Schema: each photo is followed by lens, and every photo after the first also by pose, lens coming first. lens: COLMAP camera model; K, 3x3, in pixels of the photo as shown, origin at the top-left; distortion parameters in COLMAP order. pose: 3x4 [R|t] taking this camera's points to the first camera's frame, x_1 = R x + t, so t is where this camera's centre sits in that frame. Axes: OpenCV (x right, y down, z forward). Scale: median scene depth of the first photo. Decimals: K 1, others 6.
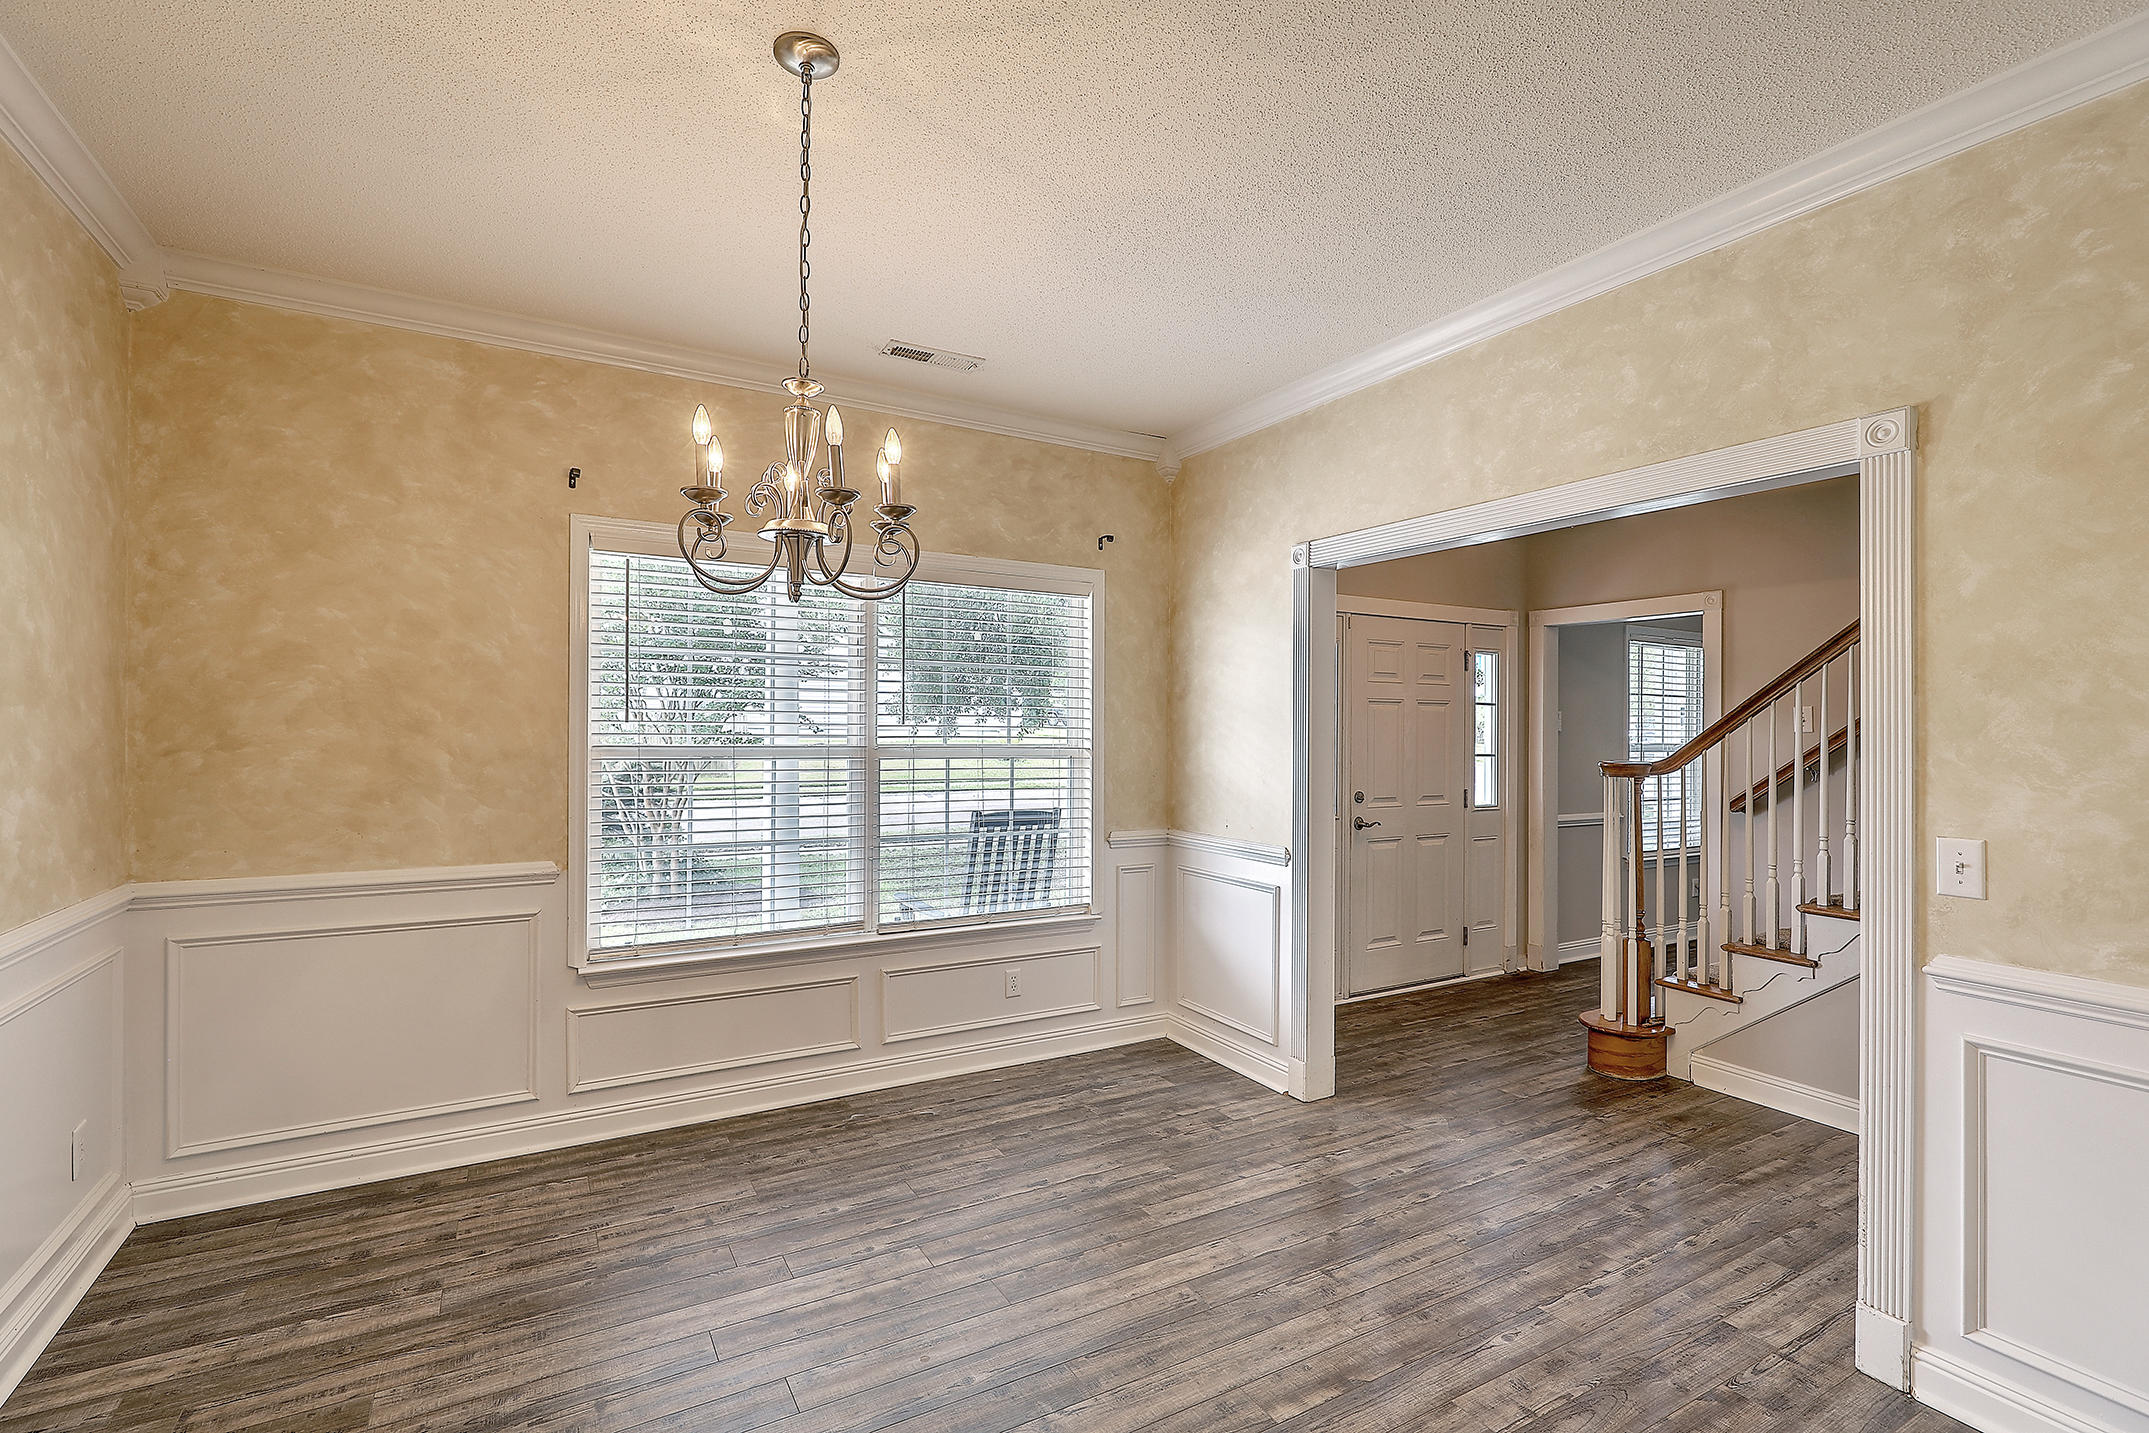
lens RADIAL K [[977.7, 0, 1057.9], [0, 977.7, 715.3], [0, 0, 1]] dist [0.002682, 0.000501]
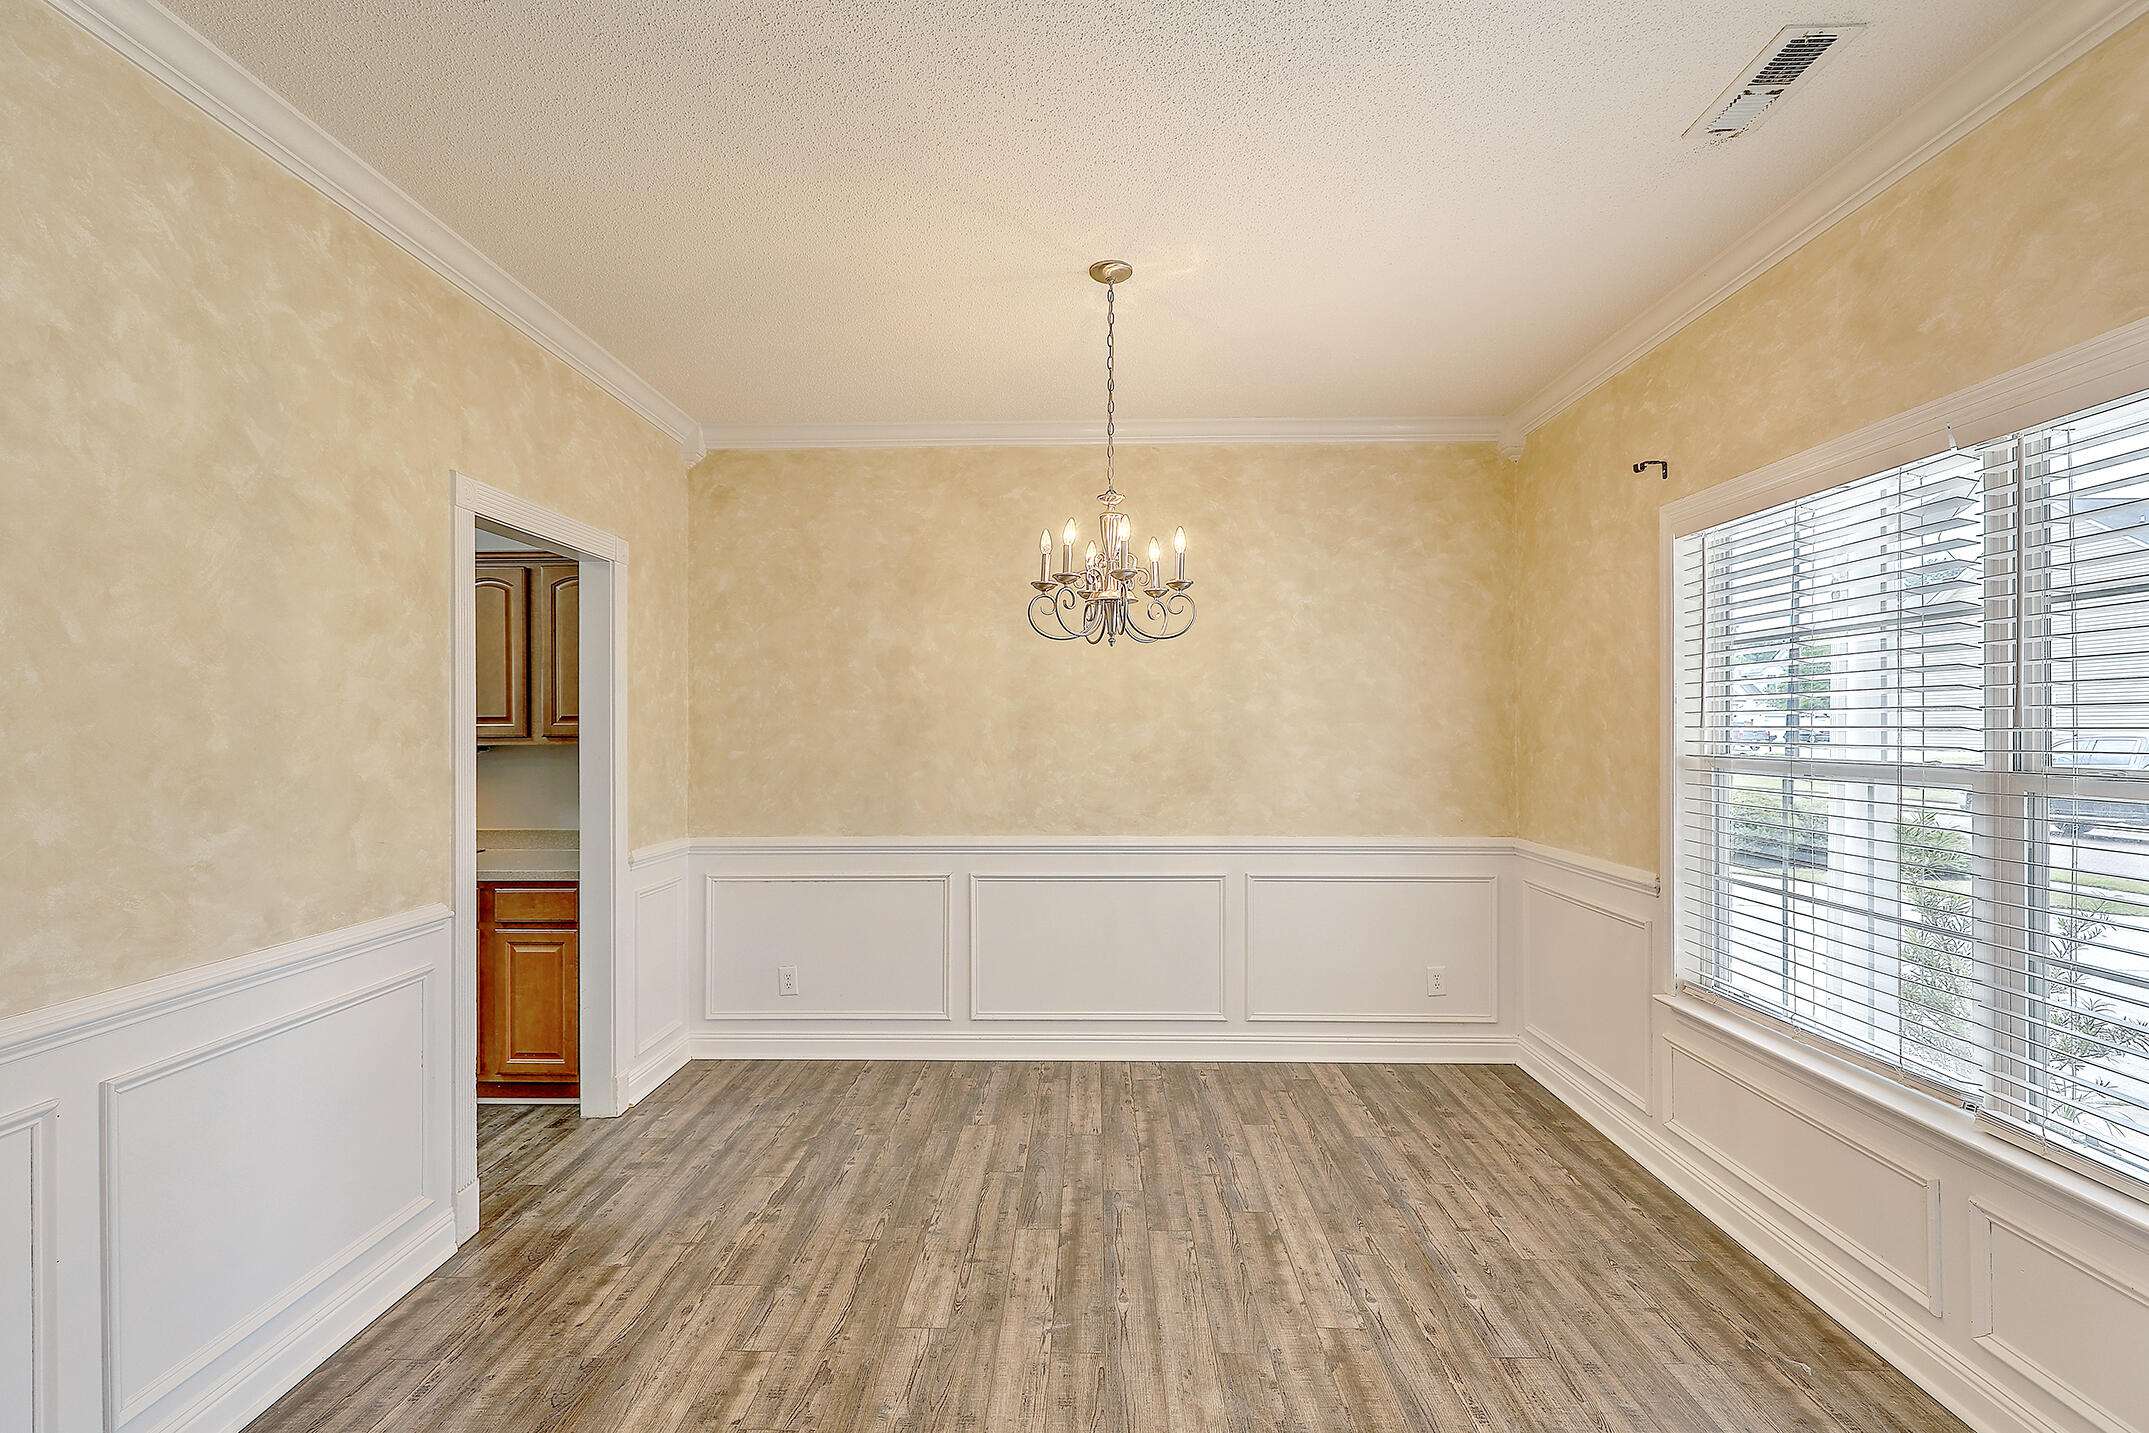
lens RADIAL K [[977.7, 0, 1065.2], [0, 977.7, 723.5], [0, 0, 1]] dist [0.002682, 0.000501]
pose [[-0.512950, -0.014784, -0.858291, 0.703659], [0.006388, 0.999758, -0.021039, 0.021408], [0.858394, -0.016275, -0.512732, 1.156009]]
